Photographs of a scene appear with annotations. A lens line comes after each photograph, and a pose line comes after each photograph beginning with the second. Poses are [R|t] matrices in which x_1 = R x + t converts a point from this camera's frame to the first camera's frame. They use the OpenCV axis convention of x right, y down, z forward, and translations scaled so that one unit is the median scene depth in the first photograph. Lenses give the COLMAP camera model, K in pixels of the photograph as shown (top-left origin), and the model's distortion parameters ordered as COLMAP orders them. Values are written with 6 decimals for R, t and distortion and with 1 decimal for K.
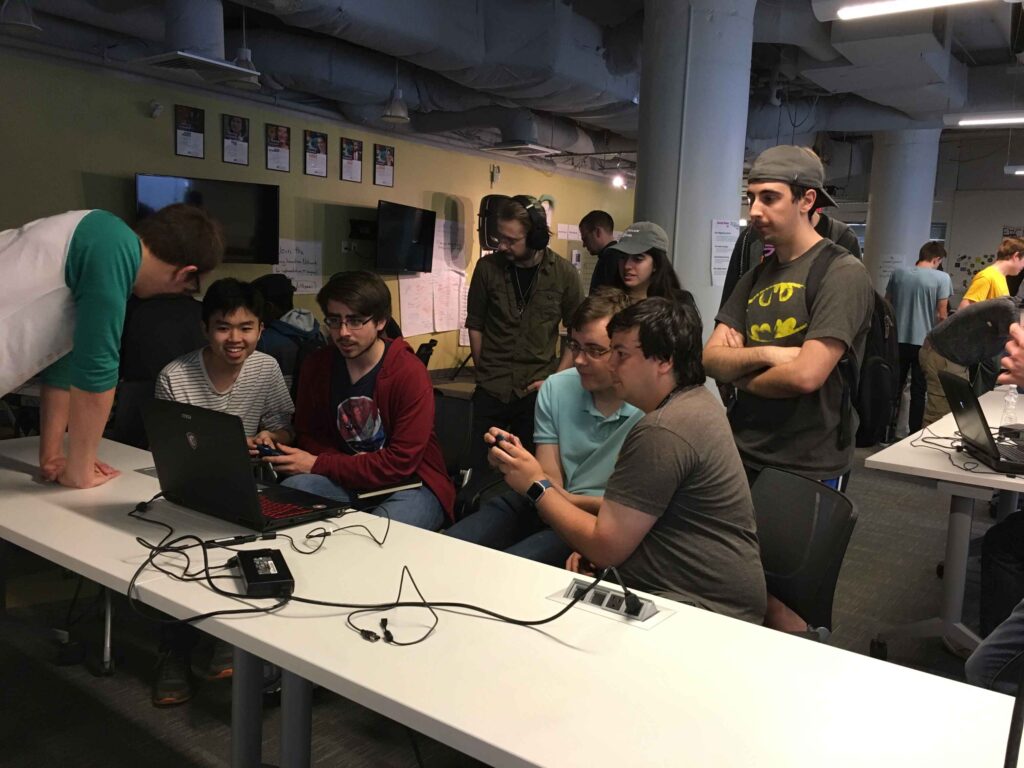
lens RADIAL K [[859.0, 0, 508.3], [0, 859.0, 377.6], [0, 0, 1]] dist [0.079036, -0.131129]
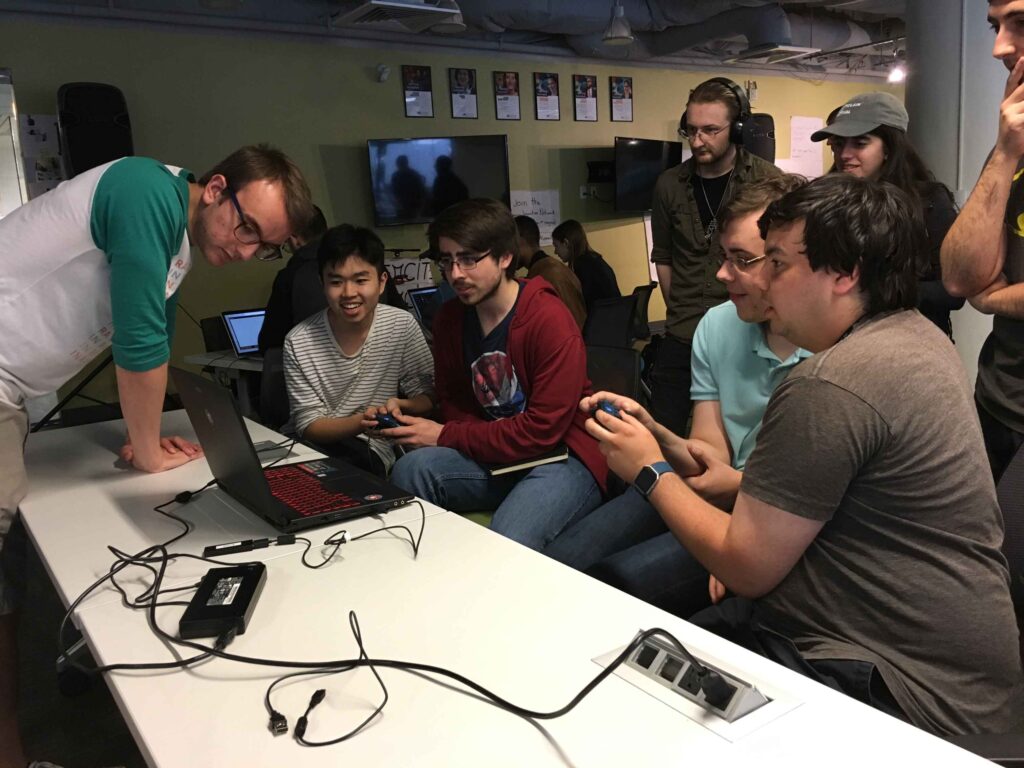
lens RADIAL K [[859.0, 0, 508.3], [0, 859.0, 377.6], [0, 0, 1]] dist [0.079036, -0.131129]
pose [[0.944712, -0.040404, -0.325403, 0.109246], [0.058786, 0.997170, 0.046855, 0.008236], [0.322589, -0.063394, 0.944414, 0.216900]]
